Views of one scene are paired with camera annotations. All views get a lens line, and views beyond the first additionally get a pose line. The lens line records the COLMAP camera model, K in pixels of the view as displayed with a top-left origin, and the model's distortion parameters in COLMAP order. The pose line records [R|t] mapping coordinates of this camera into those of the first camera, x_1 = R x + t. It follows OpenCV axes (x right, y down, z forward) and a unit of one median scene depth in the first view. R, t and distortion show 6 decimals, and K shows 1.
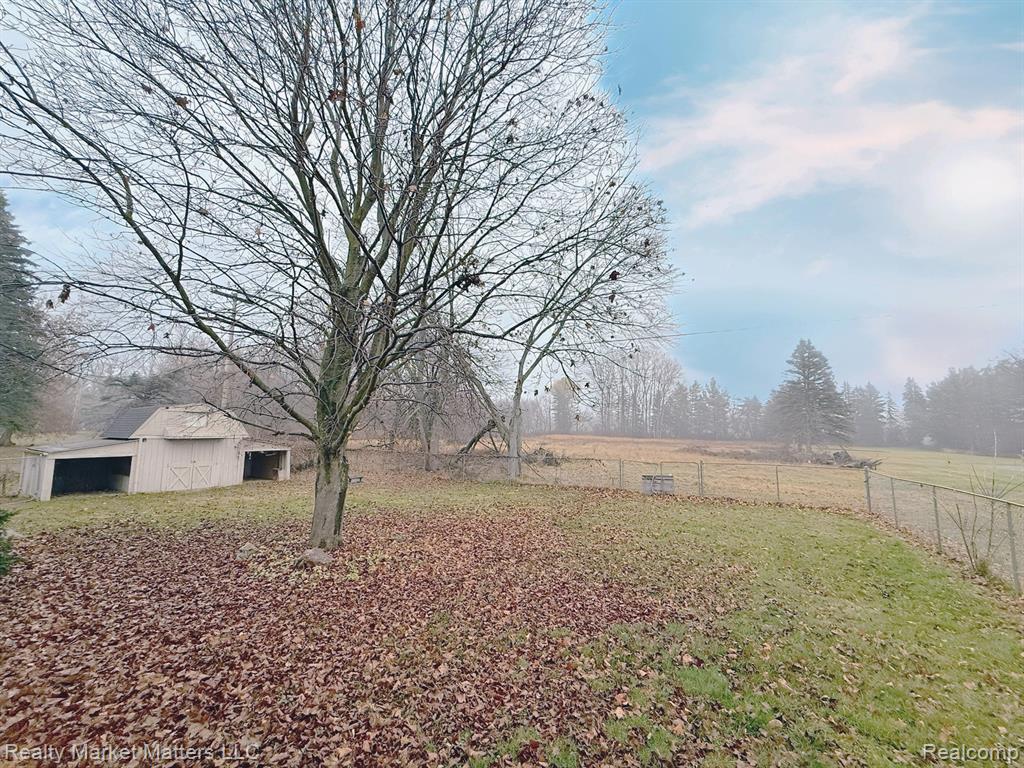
lens RADIAL K [[404.3, 0, 515.0], [0, 404.3, 386.6], [0, 0, 1]] dist [-0.005045, -0.000405]
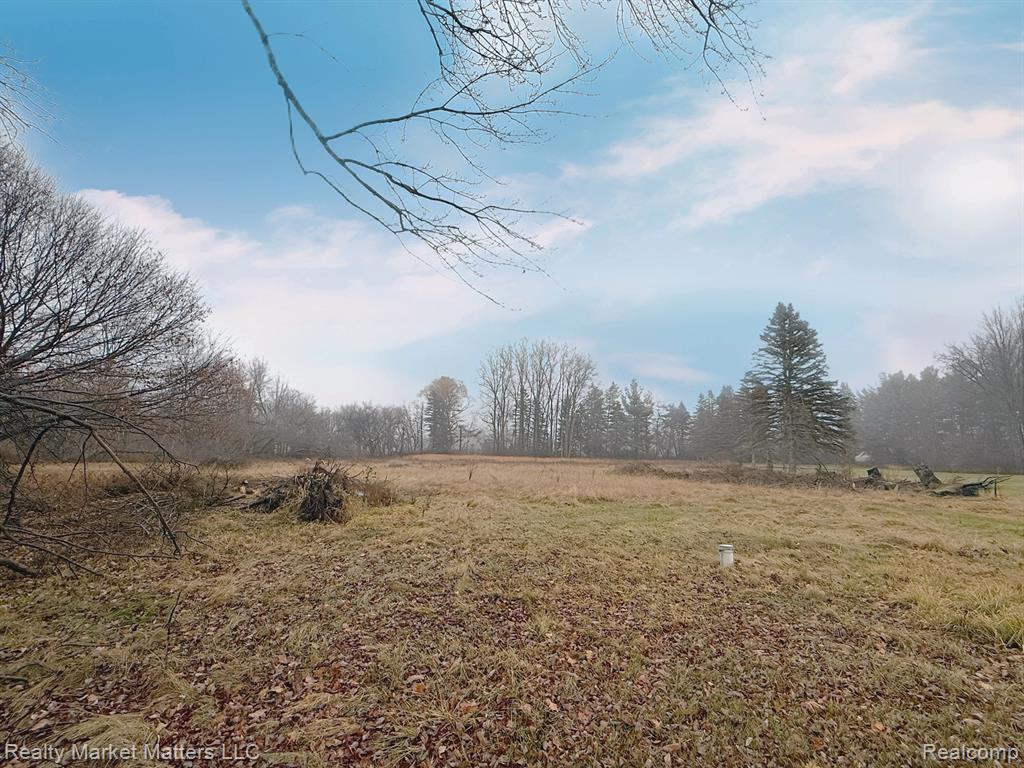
lens RADIAL K [[404.3, 0, 514.0], [0, 404.3, 387.3], [0, 0, 1]] dist [-0.005045, -0.000405]
pose [[0.969780, 0.032986, 0.241743, 0.080492], [-0.017717, 0.997723, -0.065069, 0.051565], [-0.243339, 0.058820, 0.968156, 0.315286]]
